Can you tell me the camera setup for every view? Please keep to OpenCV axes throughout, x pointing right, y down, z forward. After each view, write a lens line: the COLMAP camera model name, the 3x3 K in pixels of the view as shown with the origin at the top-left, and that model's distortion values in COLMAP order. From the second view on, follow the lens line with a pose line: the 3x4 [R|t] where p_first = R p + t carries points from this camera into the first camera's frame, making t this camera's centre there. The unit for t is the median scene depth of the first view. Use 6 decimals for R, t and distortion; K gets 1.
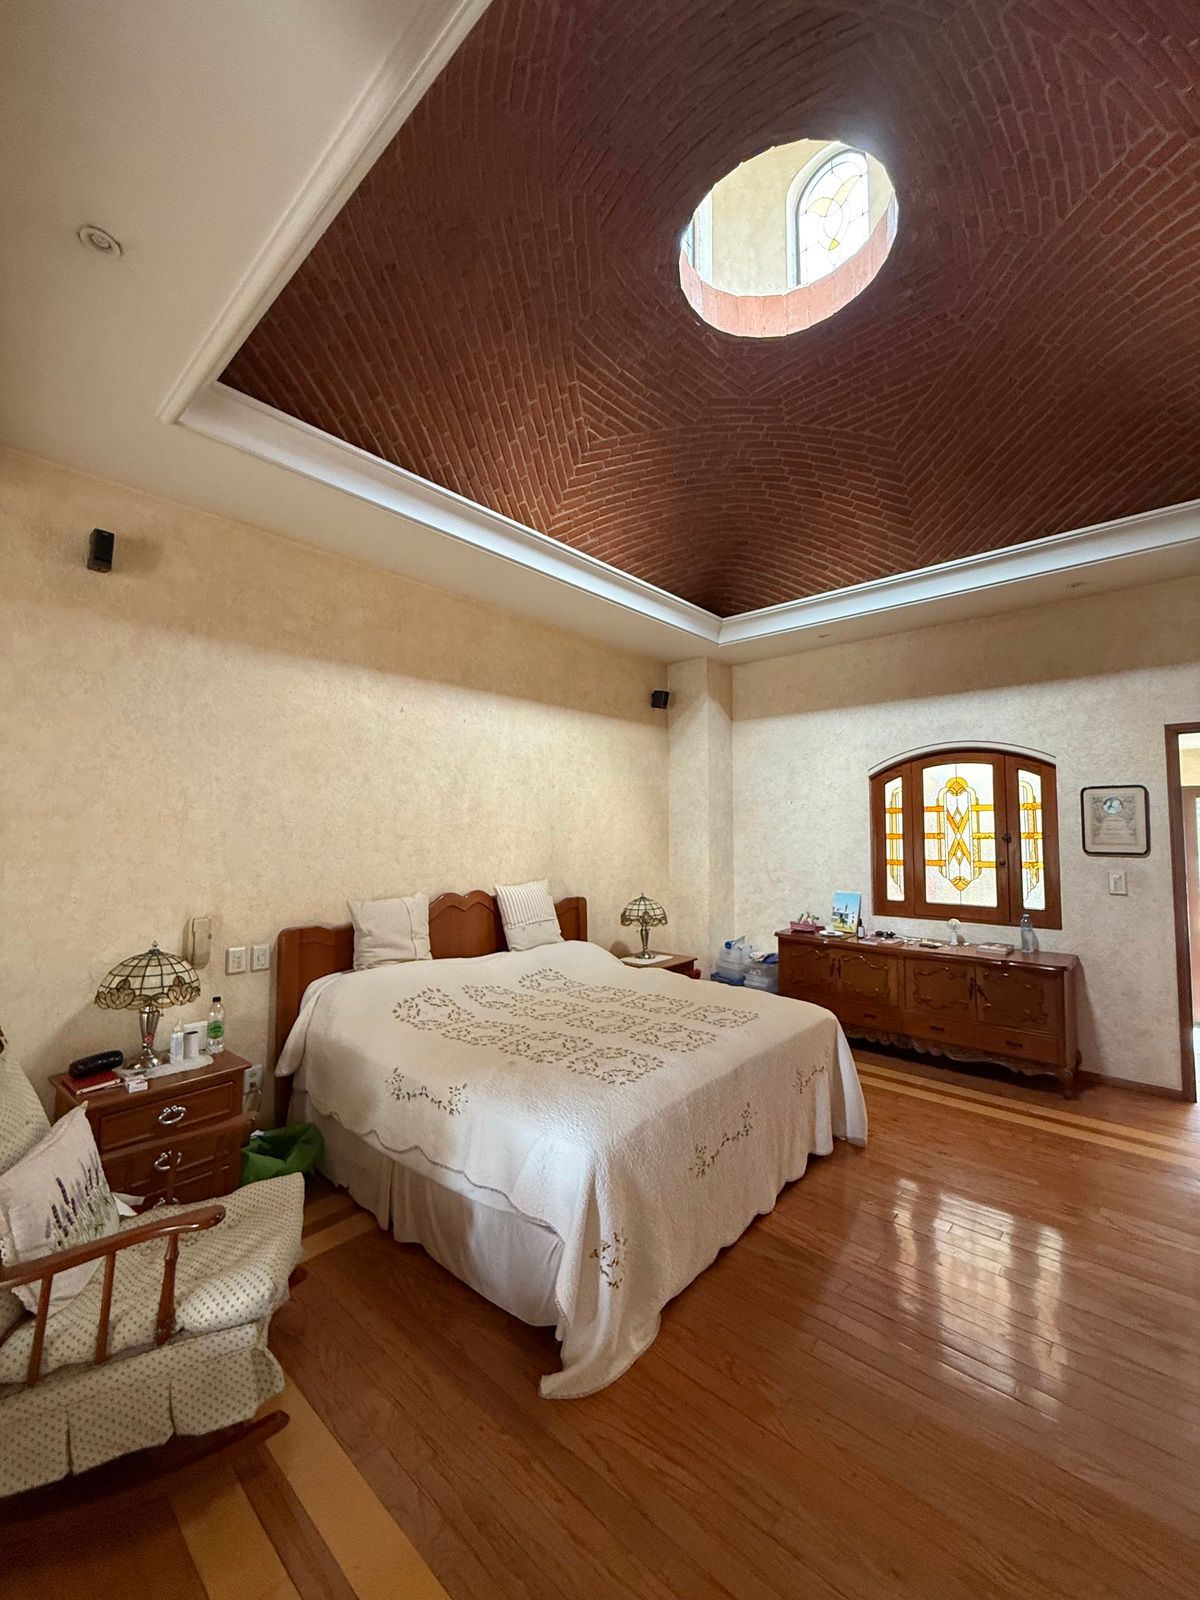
lens RADIAL K [[640.1, 0, 600.0], [0, 640.1, 800.0], [0, 0, 1]] dist [-0.000775, -0.000392]
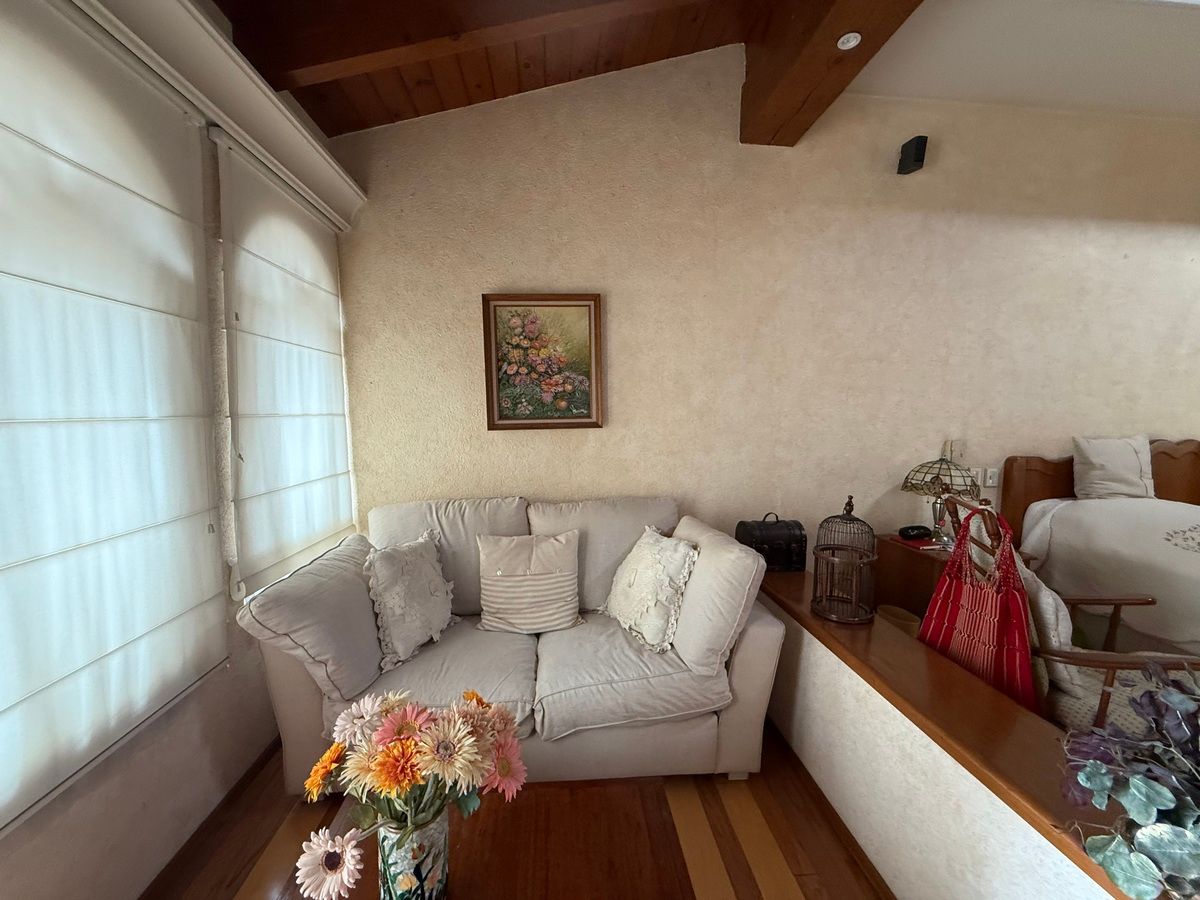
lens RADIAL K [[480.1, 0, 600.0], [0, 480.1, 450.0], [0, 0, 1]] dist [-0.000775, -0.000392]
pose [[0.728209, 0.065659, -0.682202, -0.449094], [0.018941, 0.993092, 0.115799, 0.072311], [0.685093, -0.097247, 0.721935, -0.179480]]
